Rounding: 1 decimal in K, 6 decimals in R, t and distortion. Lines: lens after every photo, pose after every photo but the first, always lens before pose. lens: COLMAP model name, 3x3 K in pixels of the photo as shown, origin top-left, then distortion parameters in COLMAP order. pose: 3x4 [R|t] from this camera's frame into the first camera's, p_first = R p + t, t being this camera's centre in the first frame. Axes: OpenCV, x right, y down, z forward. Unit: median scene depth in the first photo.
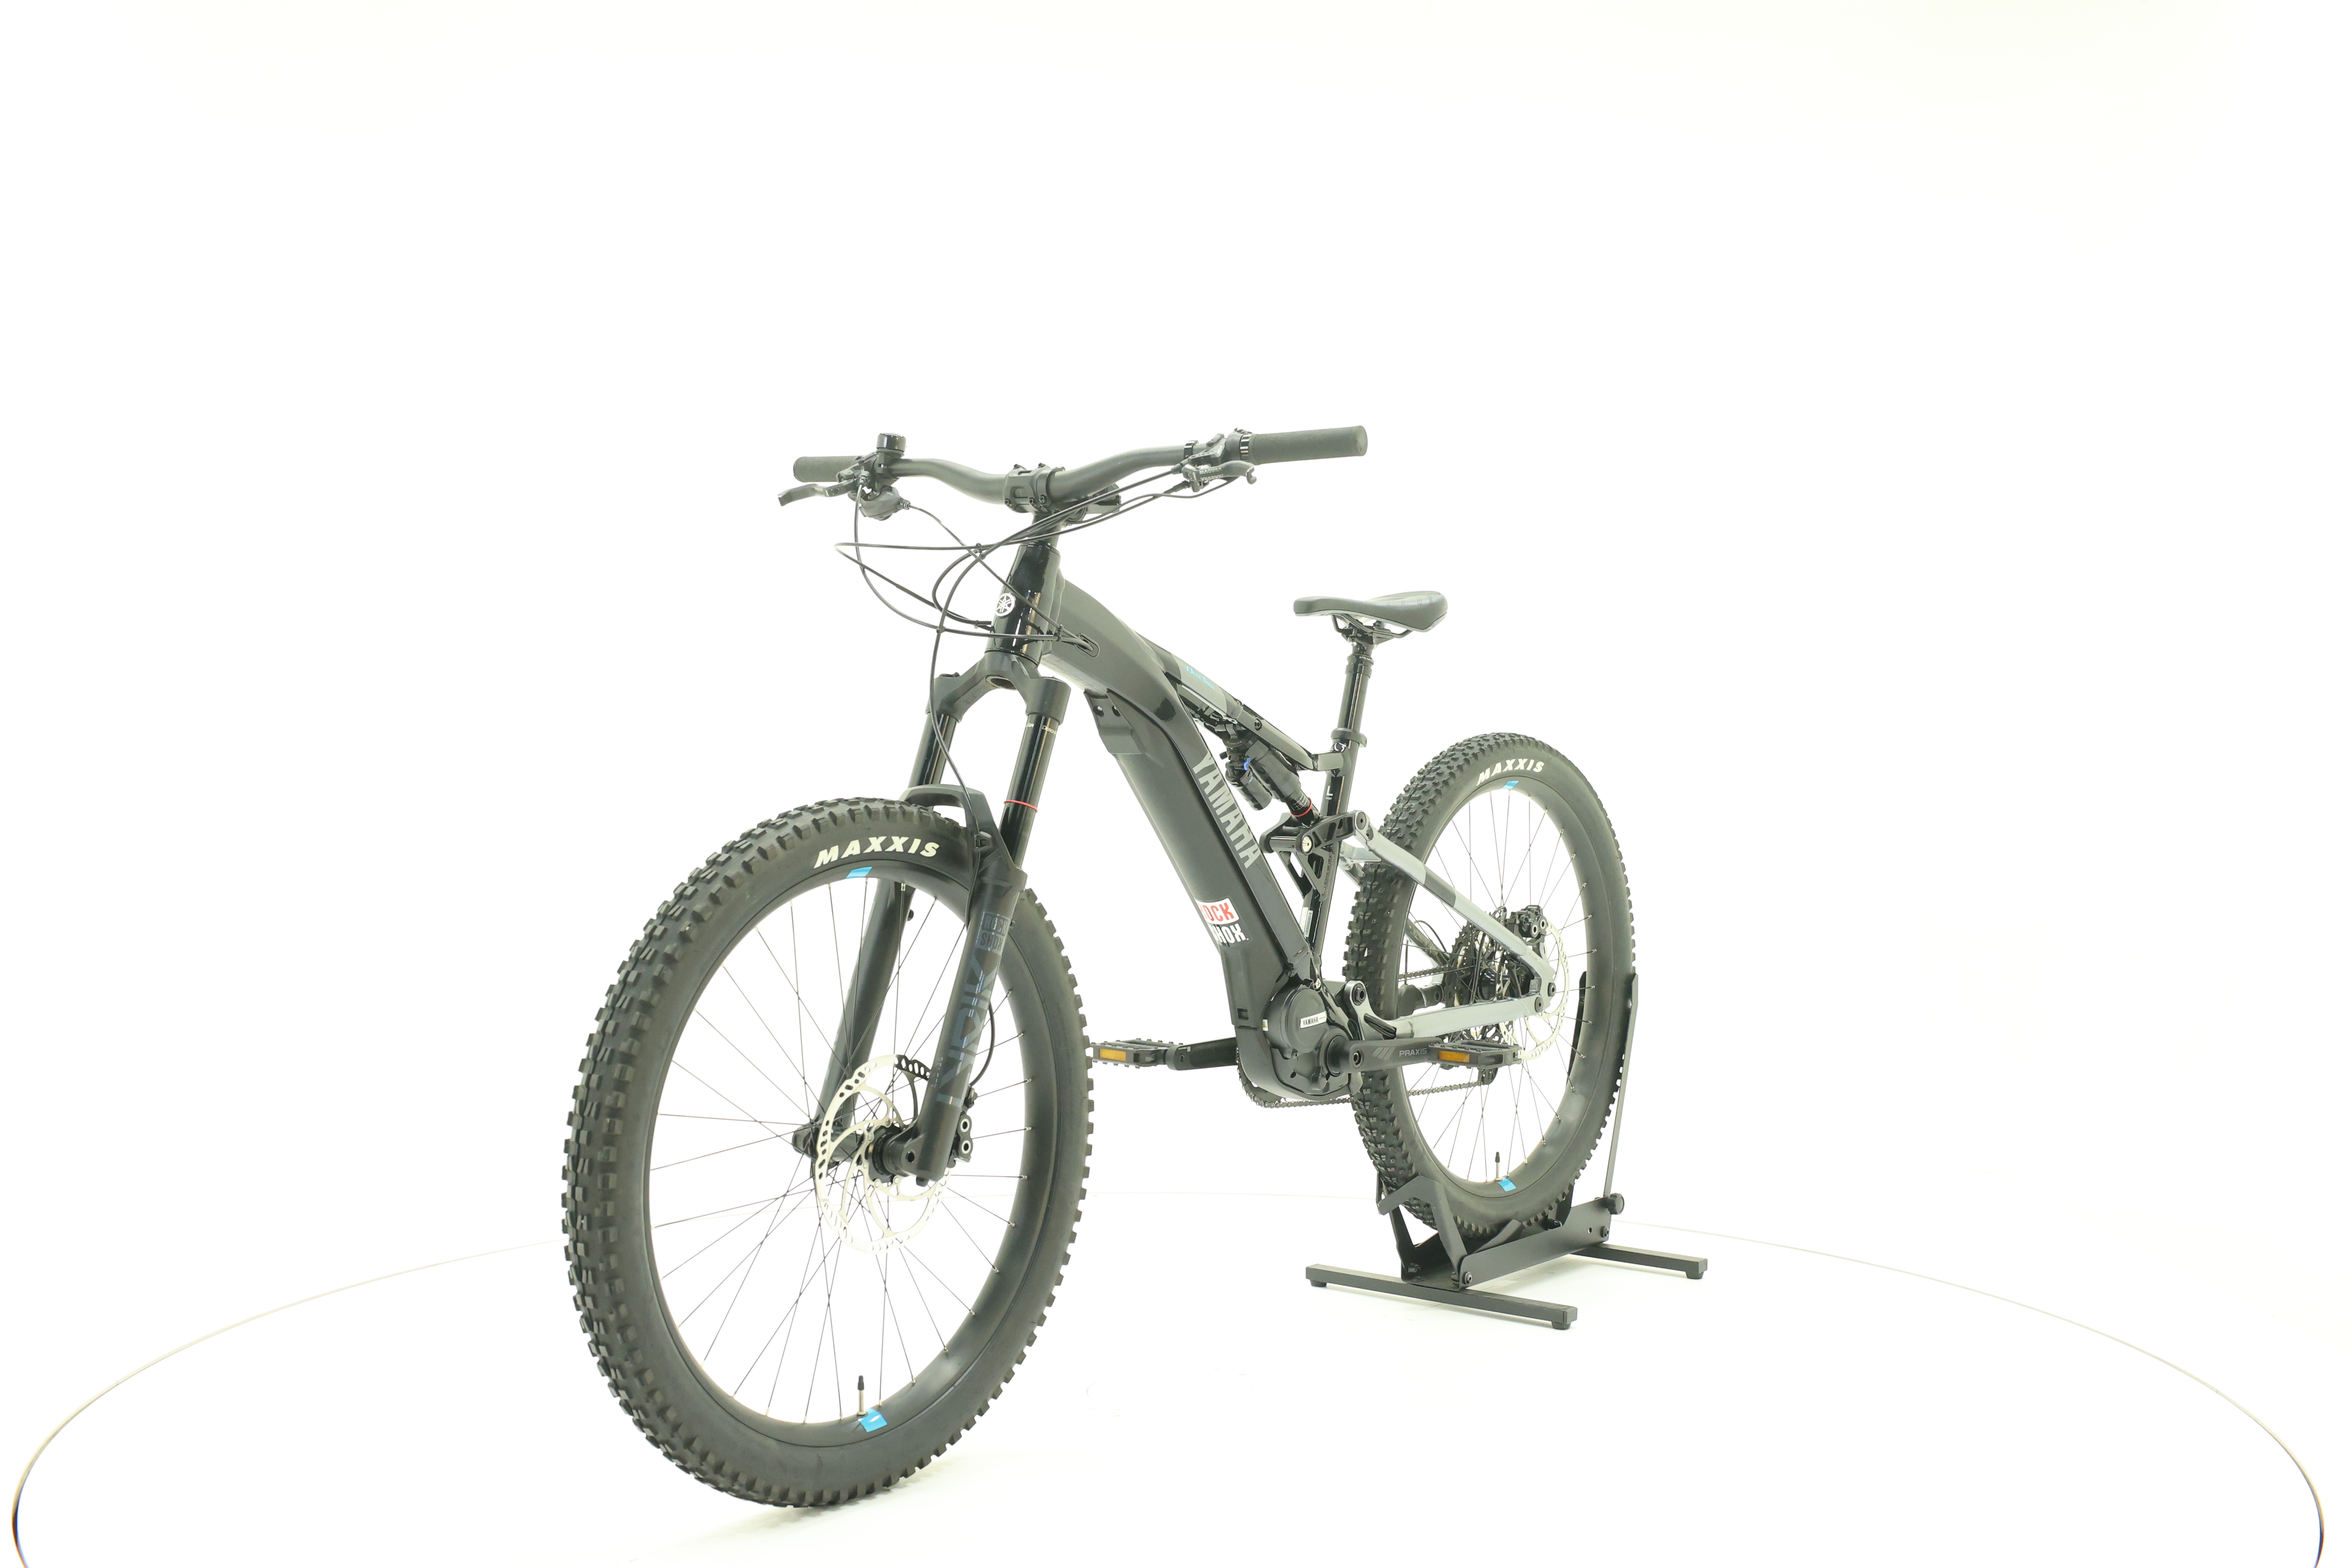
lens RADIAL K [[2516.2, 0, 1173.9], [0, 2516.2, 777.9], [0, 0, 1]] dist [-0.009321, 0.000000]
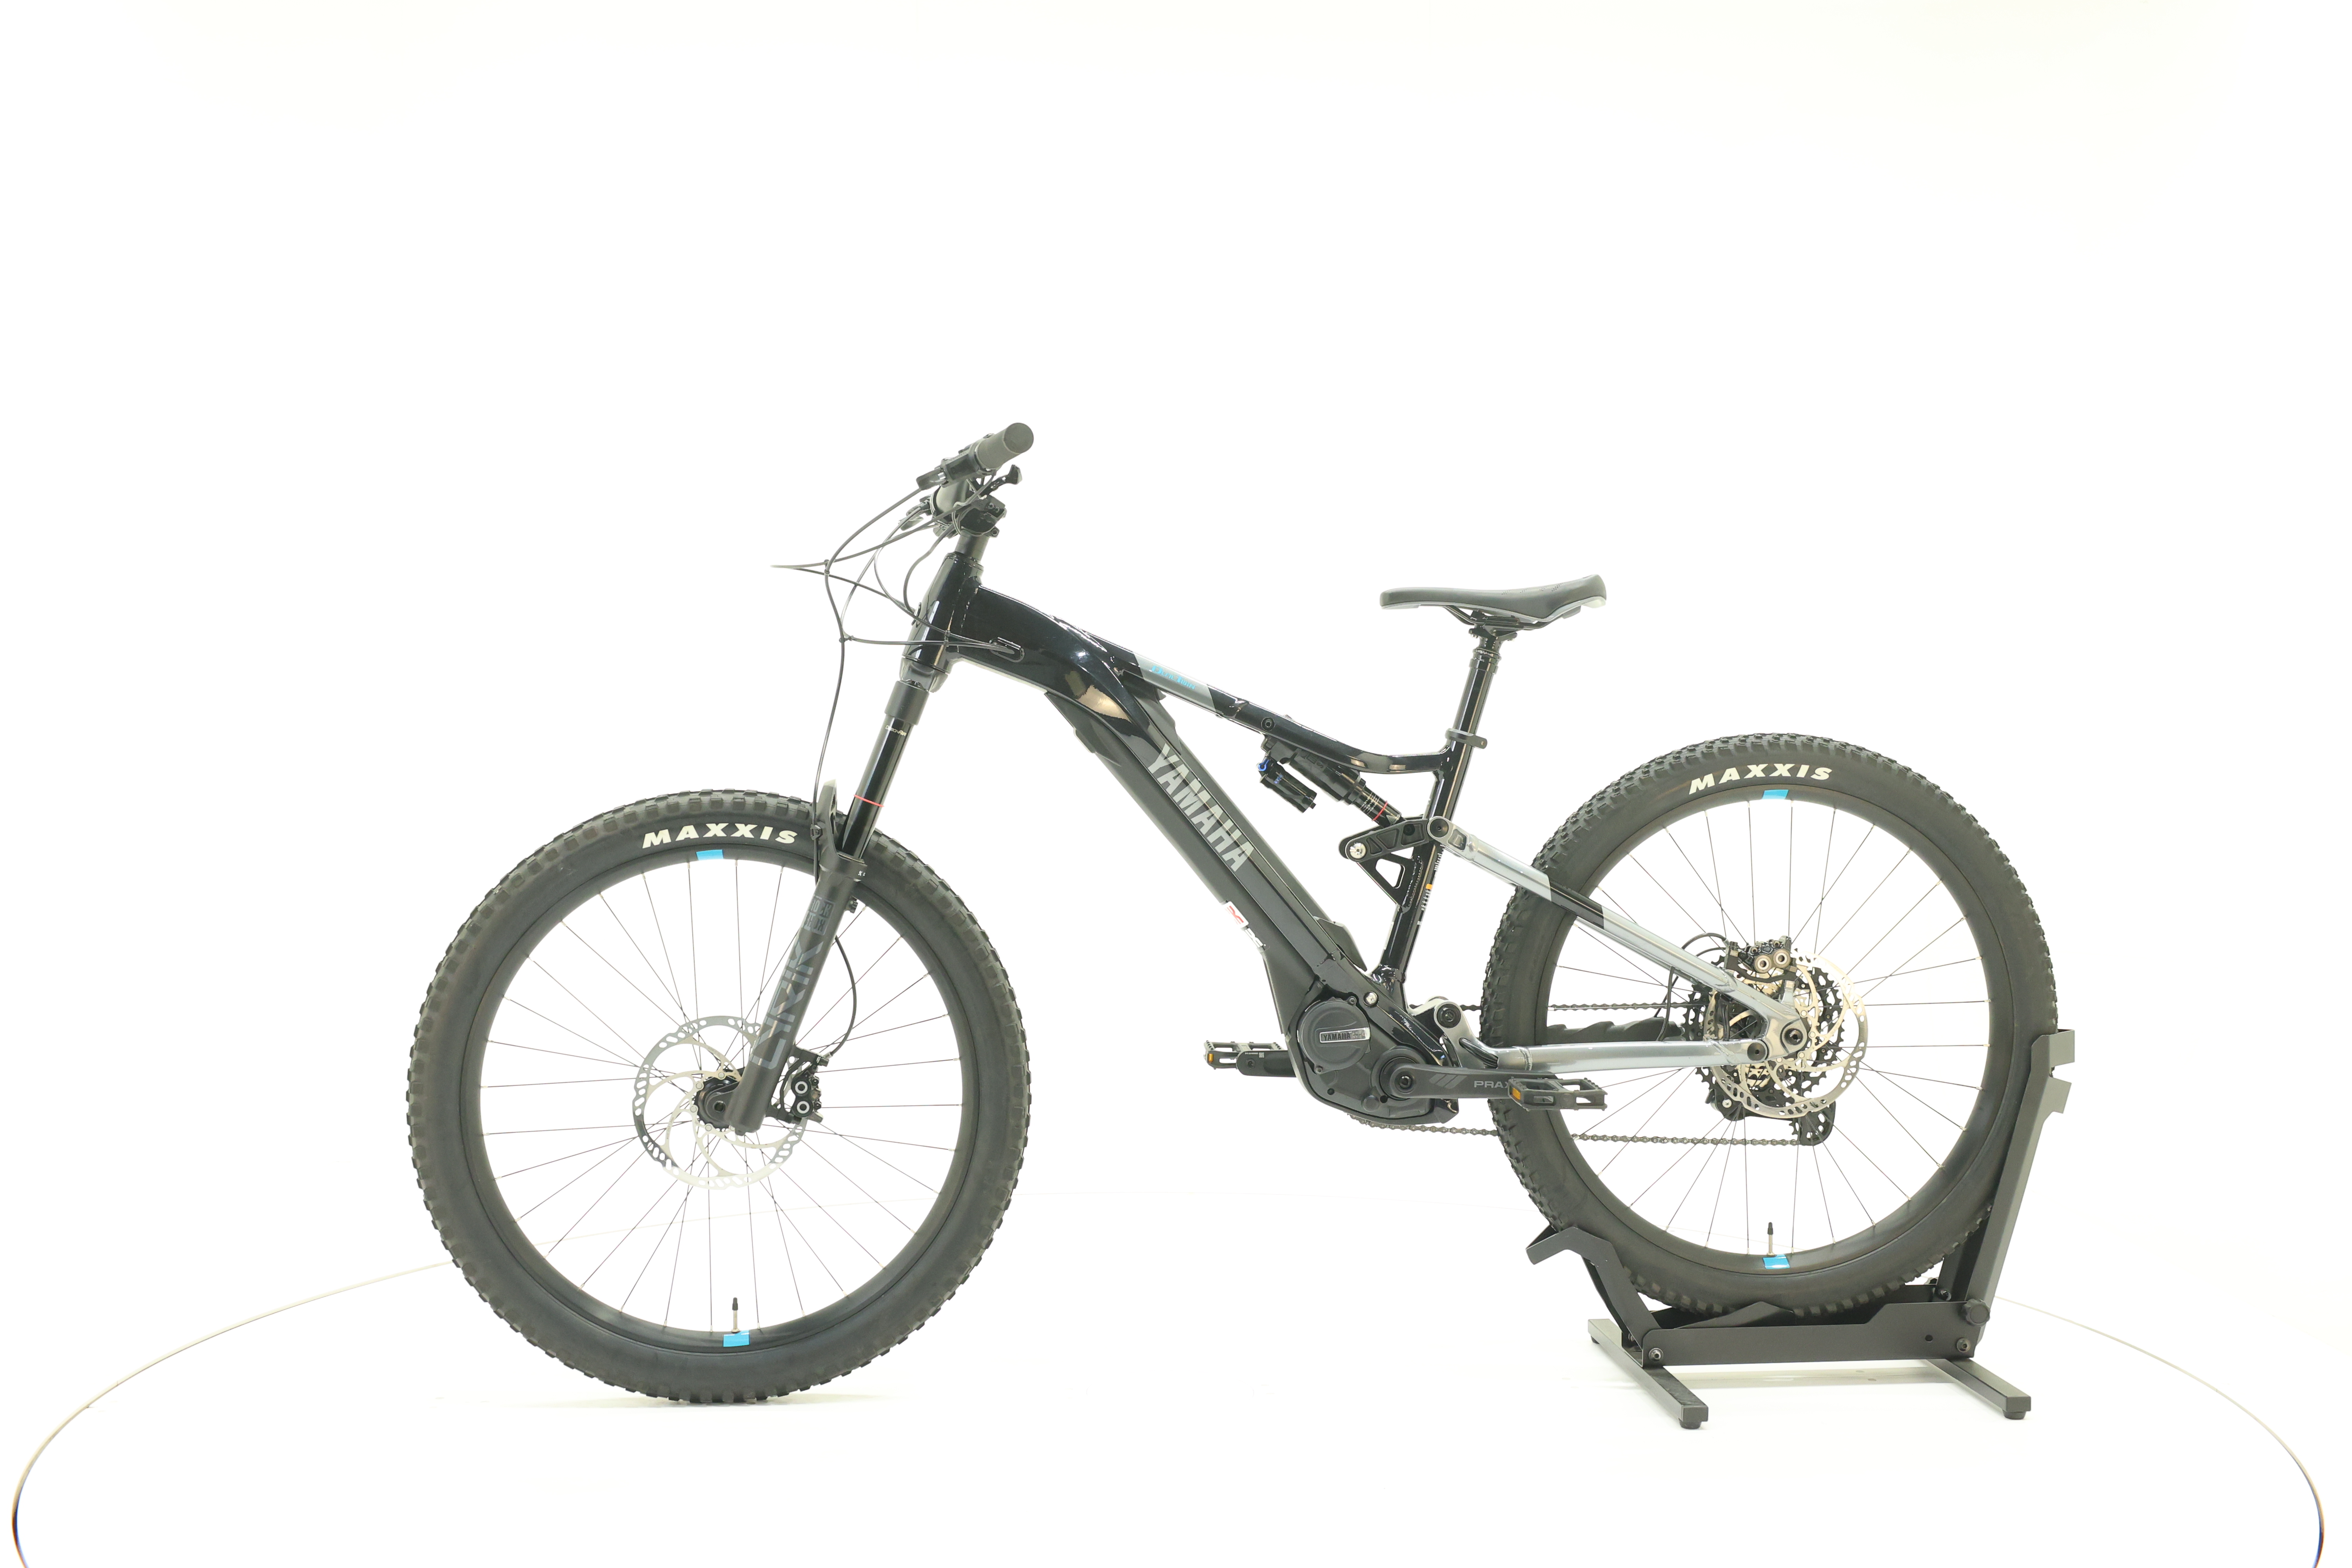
lens RADIAL K [[2516.2, 0, 1170.0], [0, 2516.2, 772.3], [0, 0, 1]] dist [-0.009321, 0.000000]
pose [[0.691661, 0.015316, -0.722060, 0.758103], [-0.014970, 0.999864, 0.006870, -0.009476], [0.722068, 0.006058, 0.691796, 0.323539]]
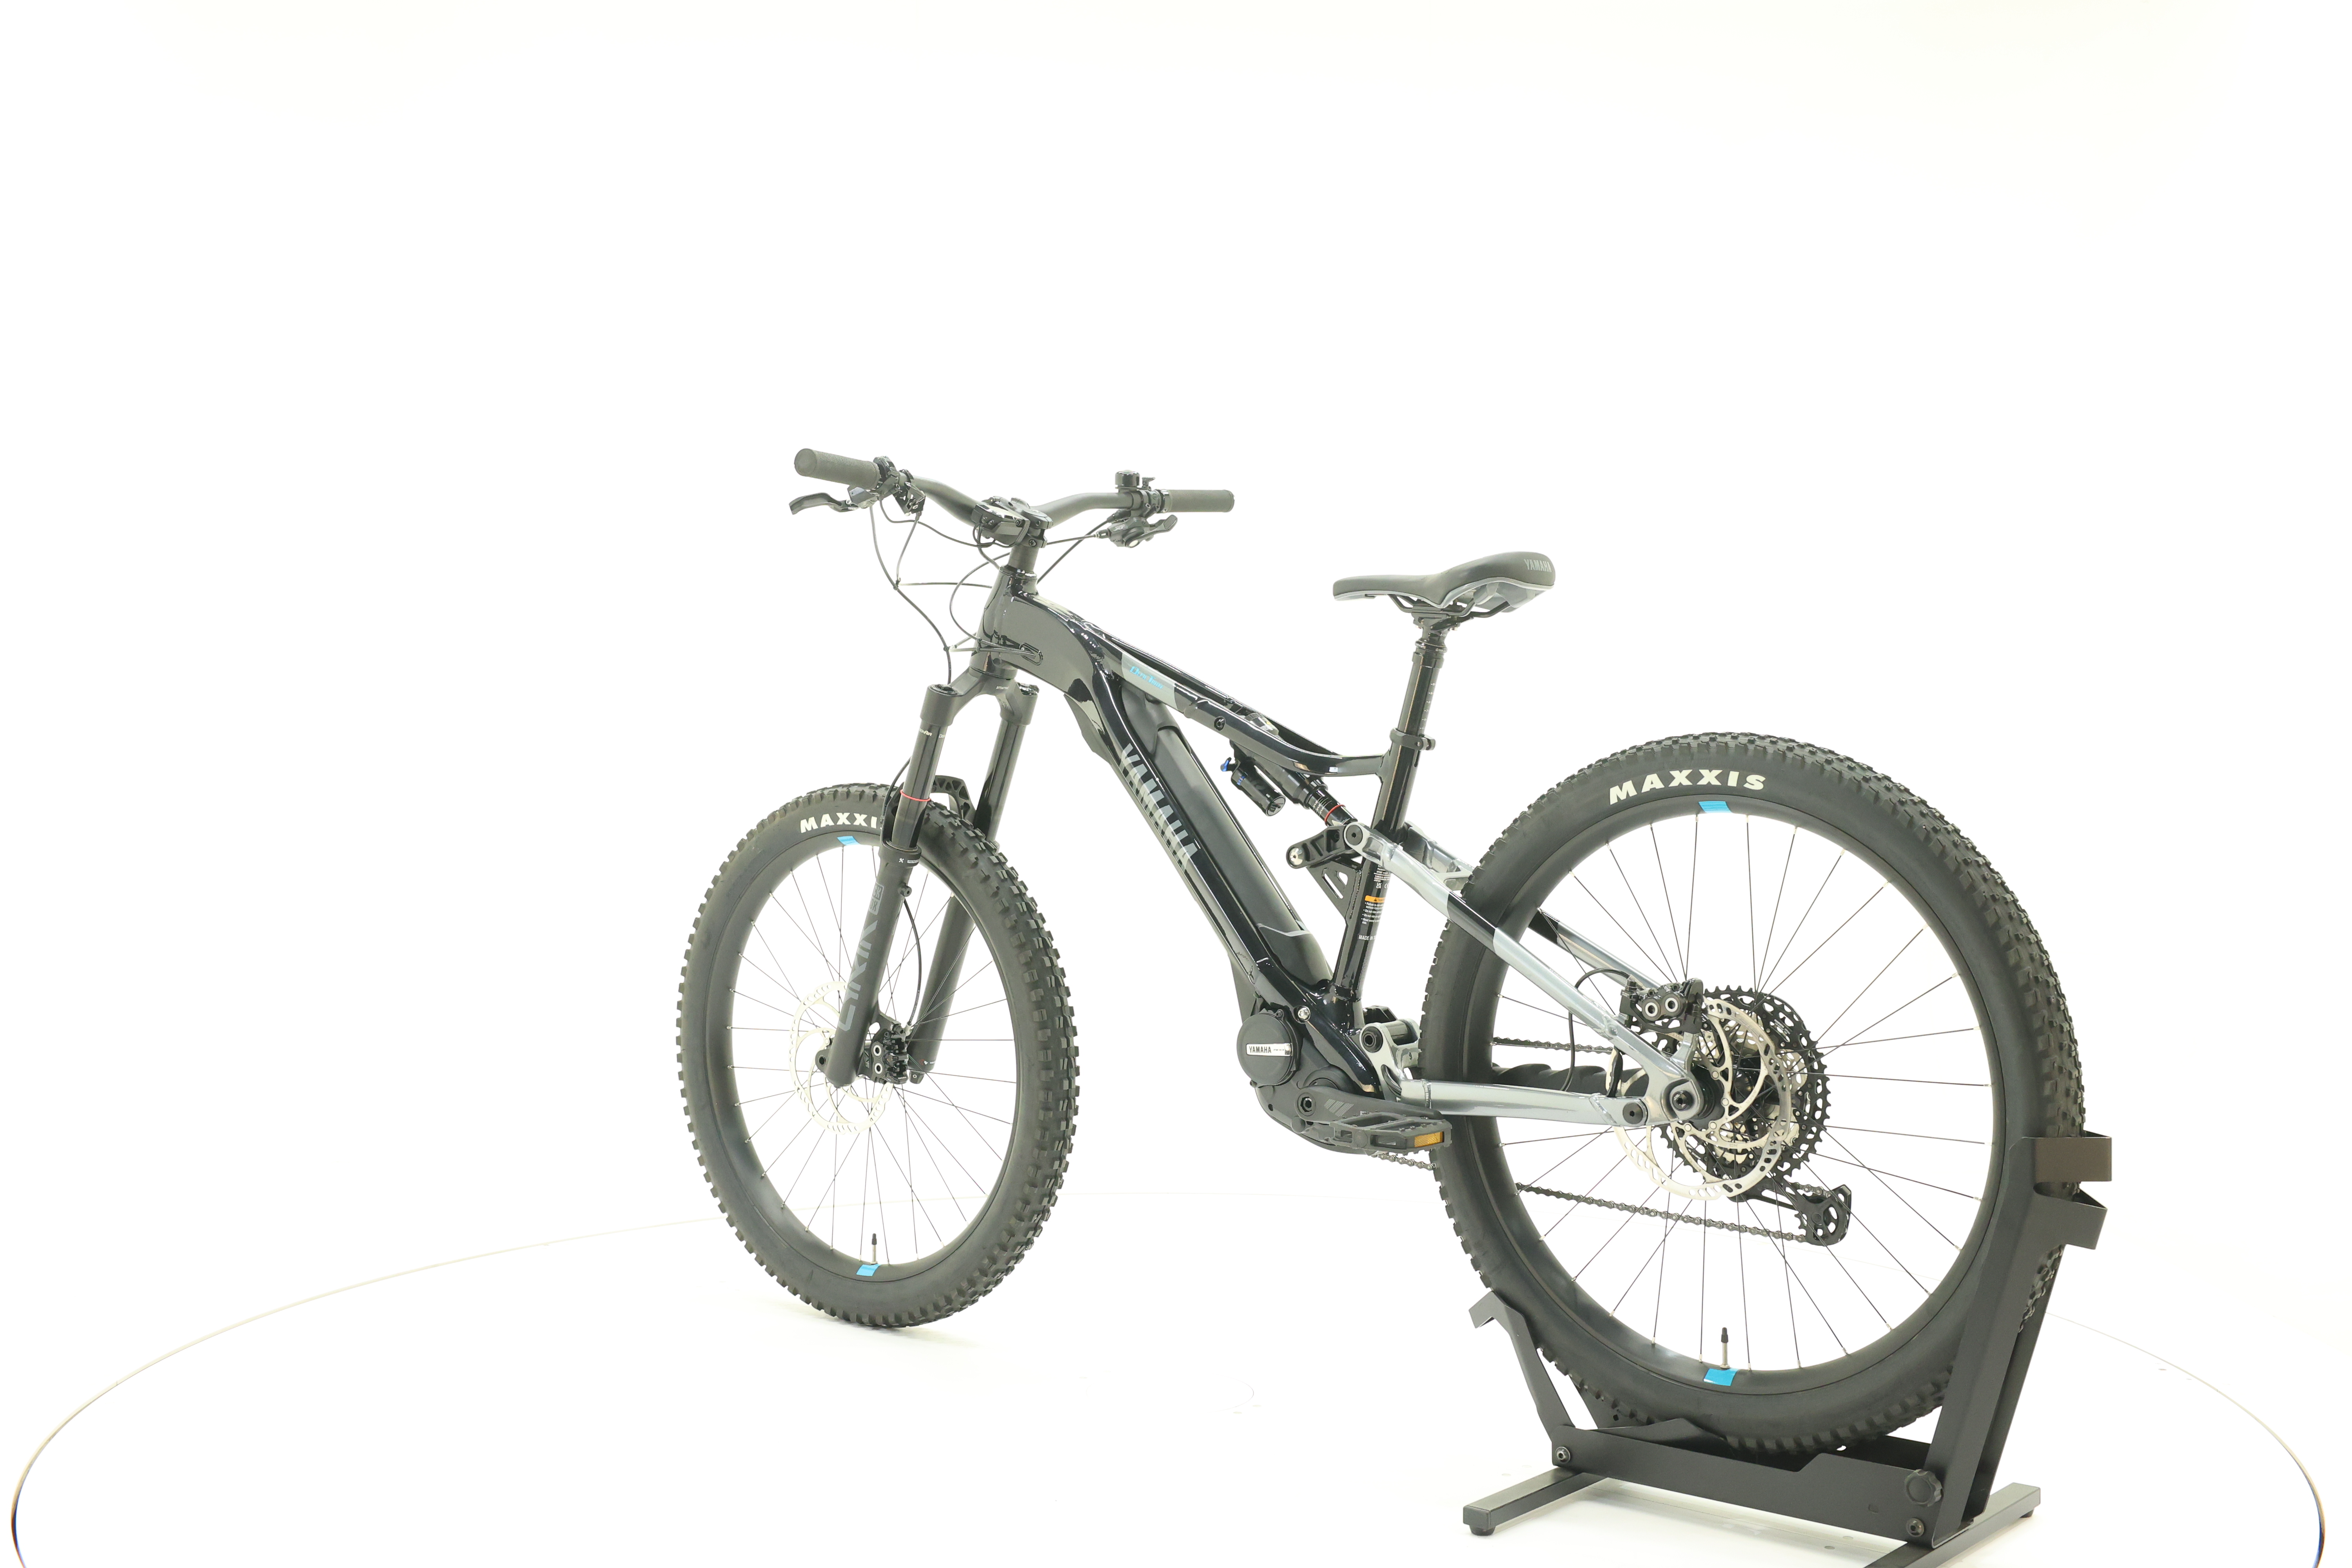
lens RADIAL K [[2516.2, 0, 1163.7], [0, 2516.2, 789.9], [0, 0, 1]] dist [-0.009321, 0.000000]
pose [[-0.035169, 0.014347, -0.999278, 1.051008], [-0.025877, 0.999549, 0.015261, -0.010945], [0.999046, 0.026395, -0.034782, 1.084510]]
